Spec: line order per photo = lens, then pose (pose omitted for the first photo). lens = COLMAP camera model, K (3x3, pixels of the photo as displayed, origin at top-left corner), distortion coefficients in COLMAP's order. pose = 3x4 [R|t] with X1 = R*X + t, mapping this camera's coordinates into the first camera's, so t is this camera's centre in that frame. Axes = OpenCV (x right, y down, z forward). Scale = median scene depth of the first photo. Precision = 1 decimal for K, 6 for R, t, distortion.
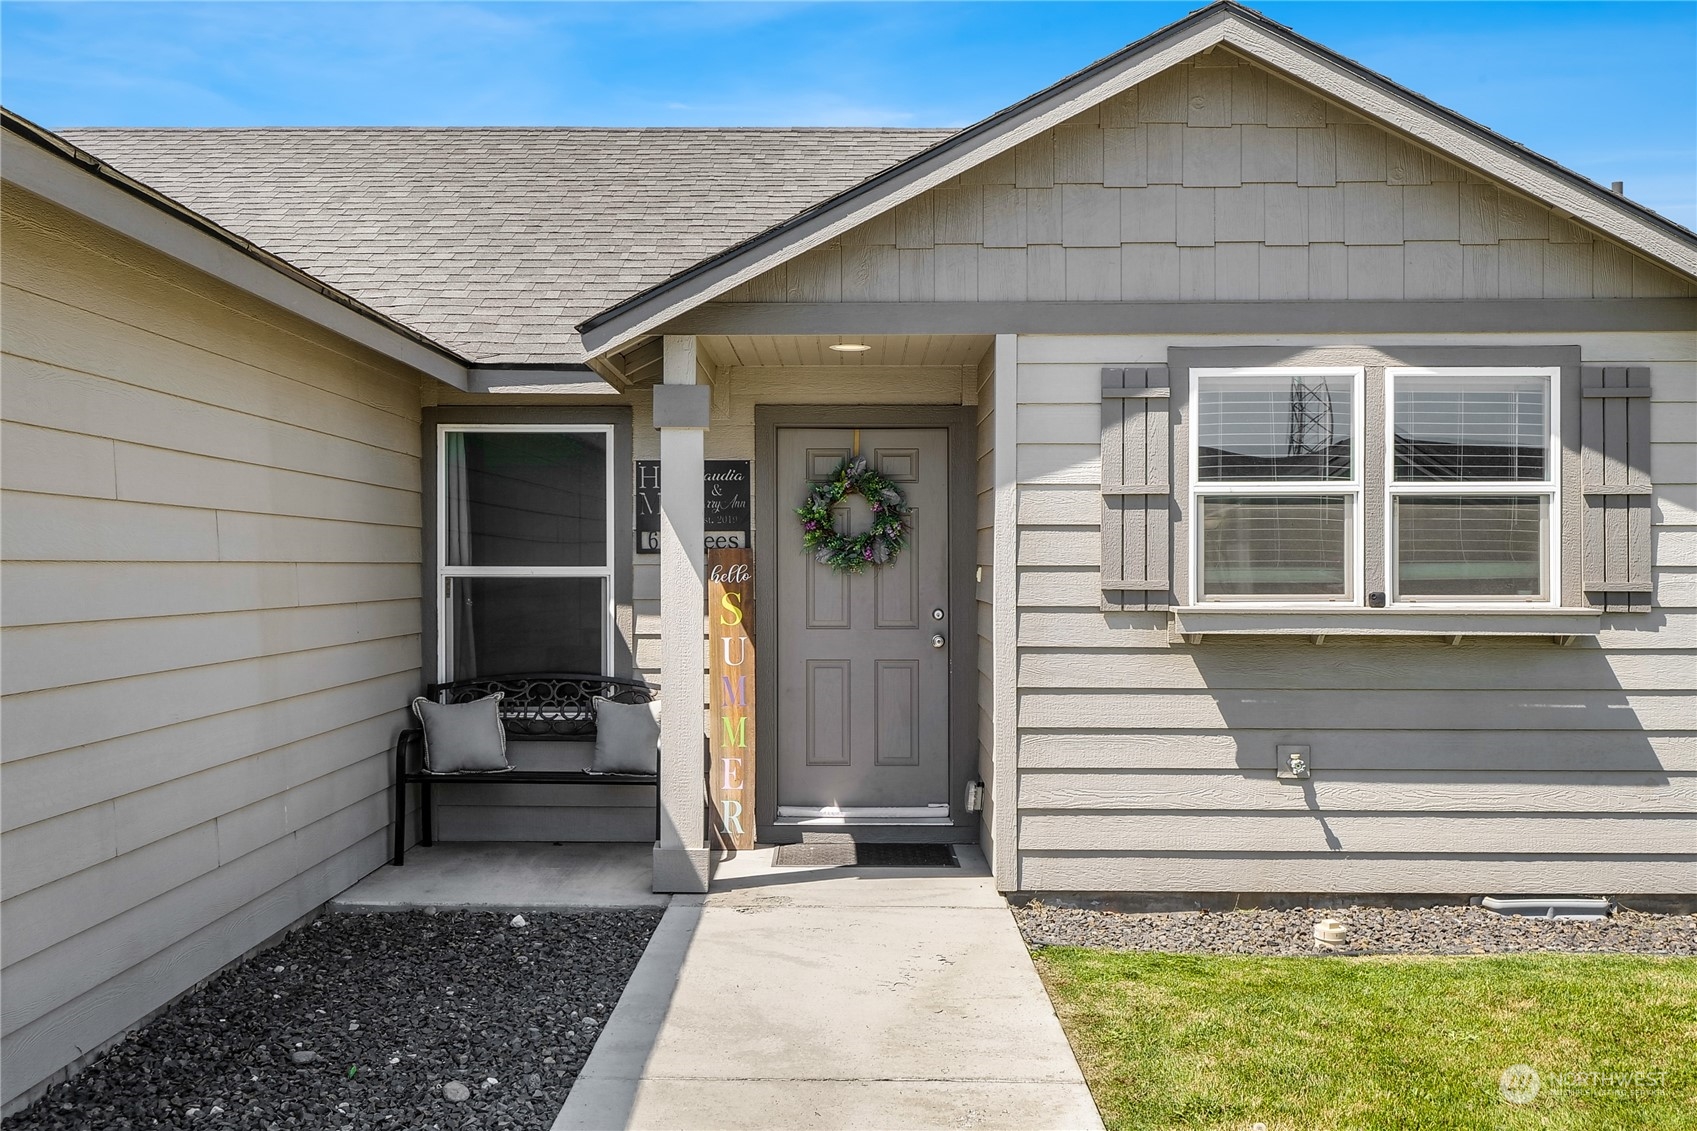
lens RADIAL K [[1680.1, 0, 858.9], [0, 1680.1, 569.0], [0, 0, 1]] dist [0.035858, 0.000000]
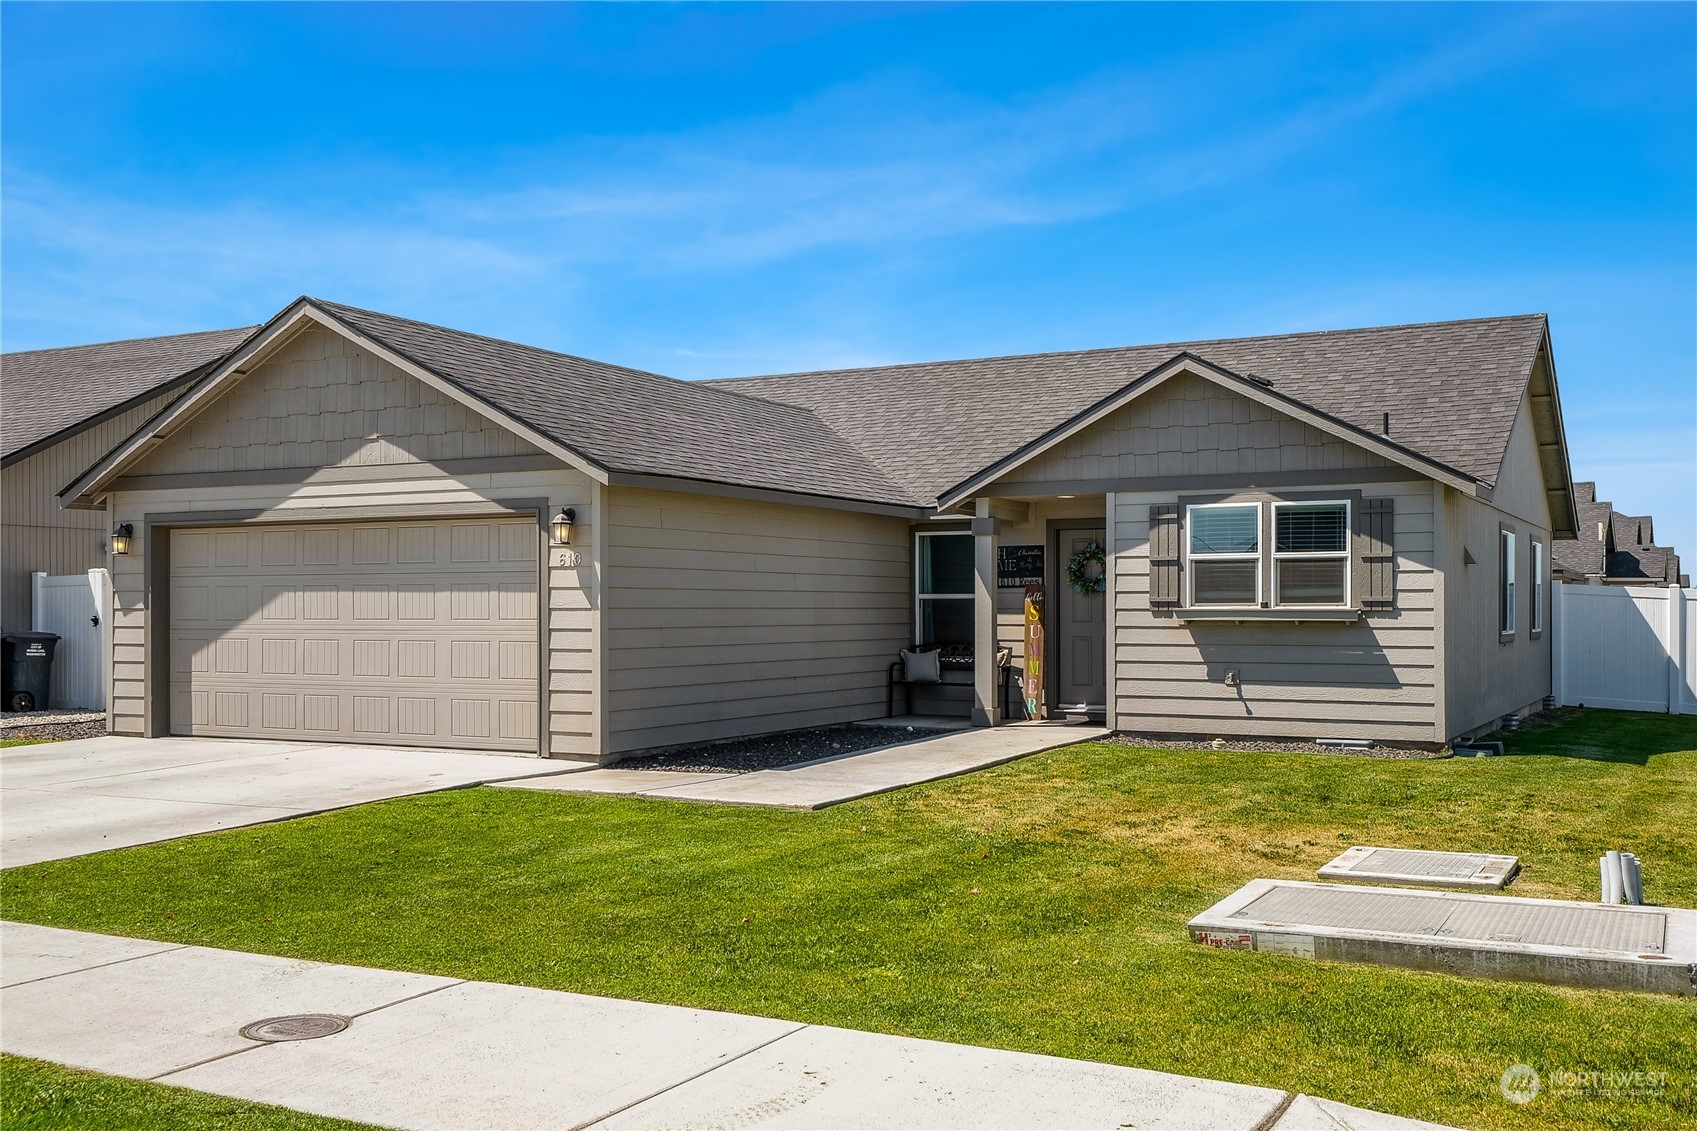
lens RADIAL K [[1680.1, 0, 851.1], [0, 1680.1, 577.6], [0, 0, 1]] dist [0.035858, 0.000000]
pose [[0.887962, -0.010853, -0.459789, 0.844731], [0.000896, 0.999760, -0.021868, 0.029898], [0.459916, 0.019006, 0.887759, -1.249137]]
